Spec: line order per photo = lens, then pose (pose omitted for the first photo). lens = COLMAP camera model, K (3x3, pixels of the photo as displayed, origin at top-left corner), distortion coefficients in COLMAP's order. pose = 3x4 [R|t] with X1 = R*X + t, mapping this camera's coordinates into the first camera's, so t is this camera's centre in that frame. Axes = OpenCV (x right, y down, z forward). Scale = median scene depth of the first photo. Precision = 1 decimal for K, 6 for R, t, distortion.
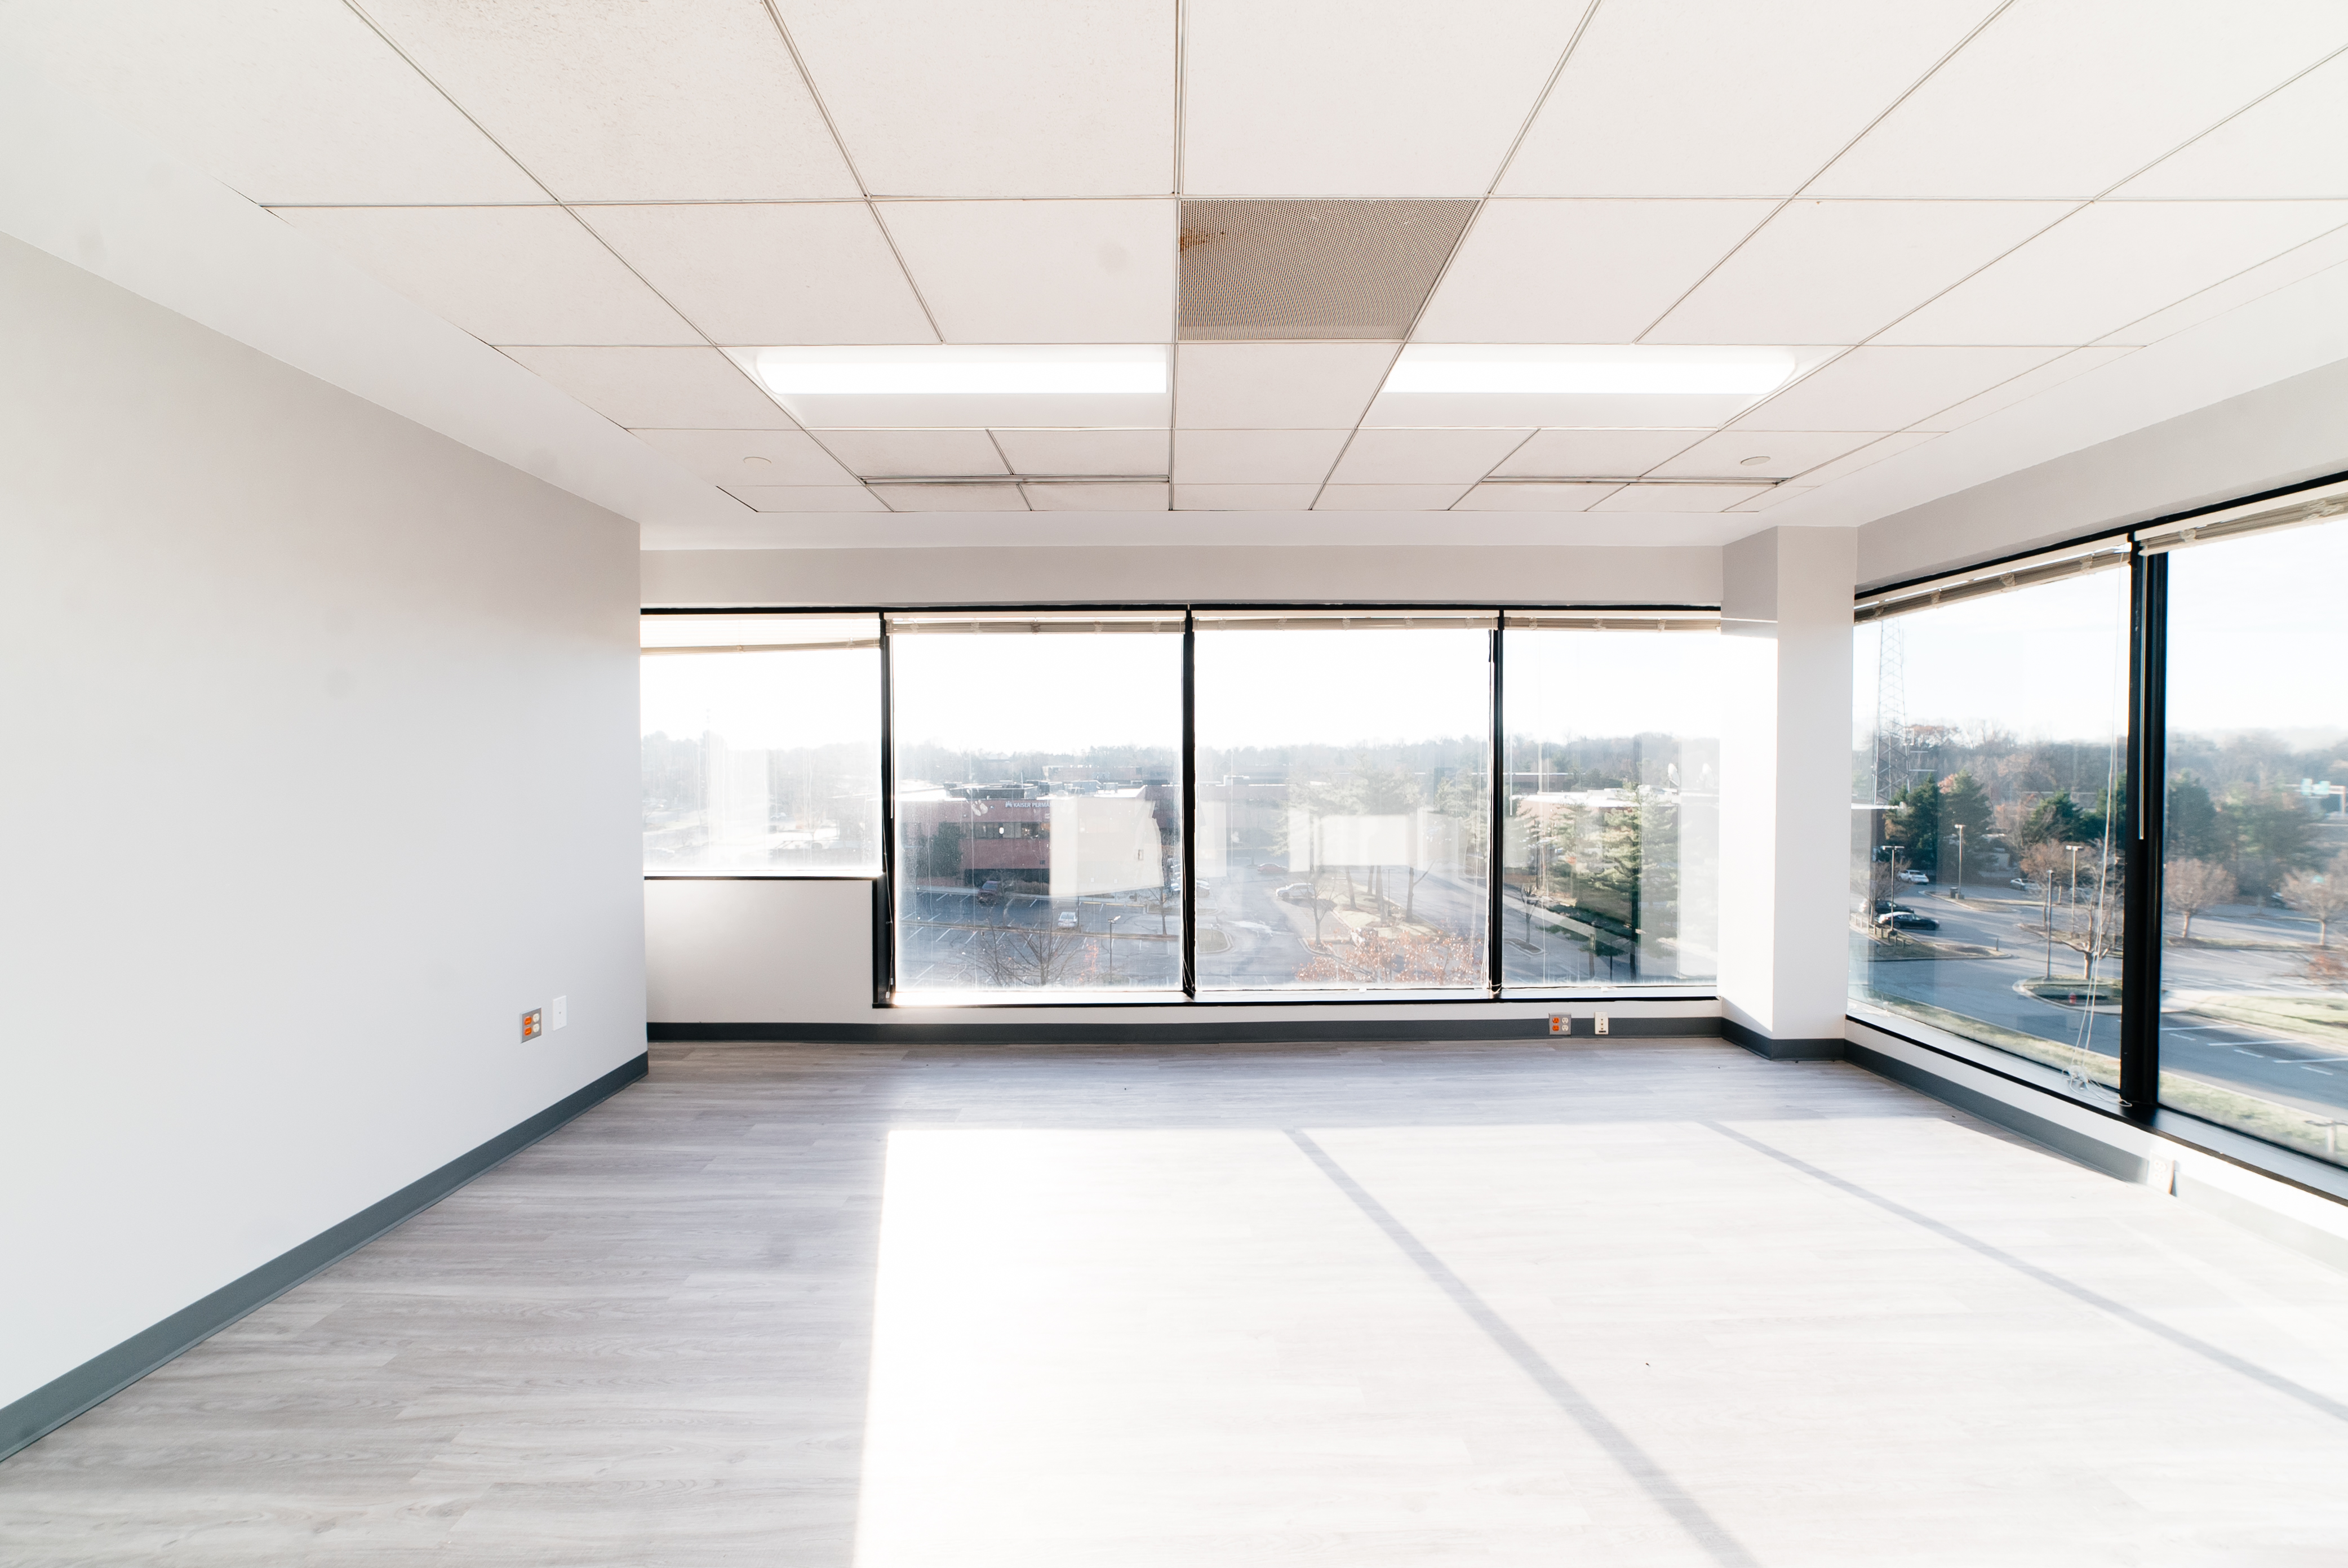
lens RADIAL K [[901.0, 0, 1165.5], [0, 901.0, 773.3], [0, 0, 1]] dist [-0.018333, 0.004476]
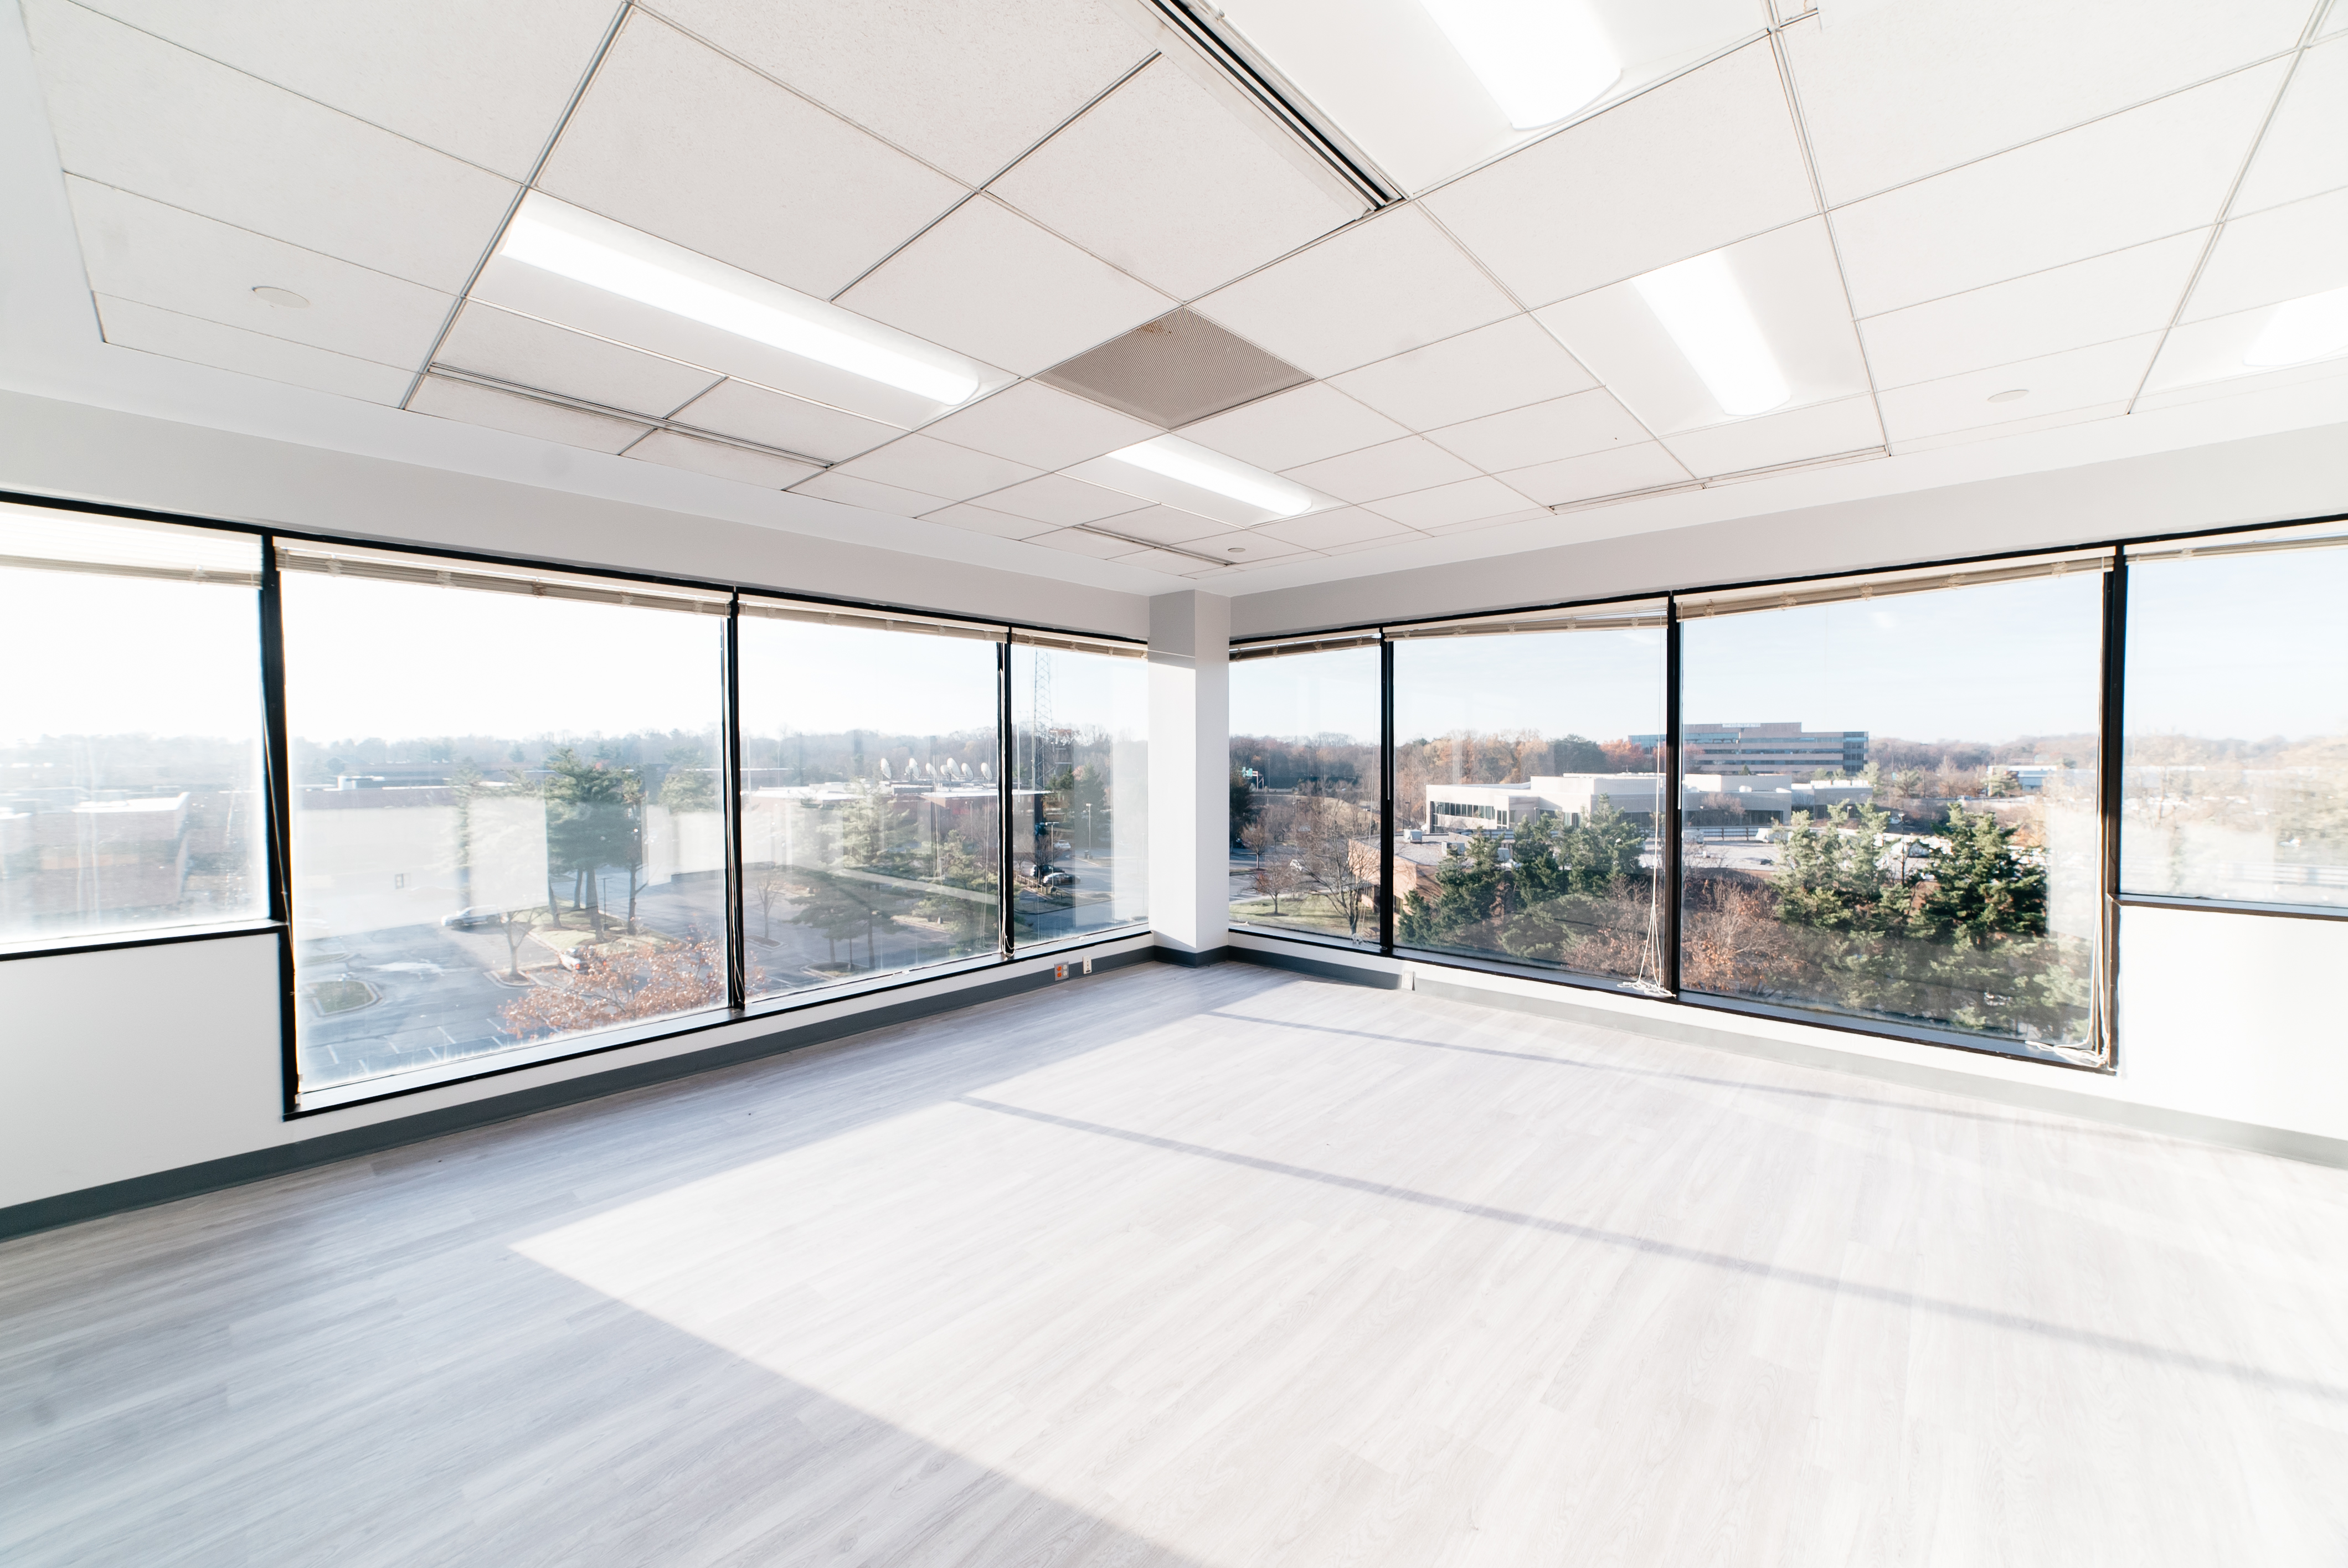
lens RADIAL K [[901.0, 0, 1143.0], [0, 901.0, 771.1], [0, 0, 1]] dist [-0.018333, 0.004476]
pose [[0.687305, -0.012402, 0.726263, -0.379688], [0.010362, 0.999920, 0.007269, -0.001248], [-0.726295, 0.002529, 0.687379, 0.073177]]
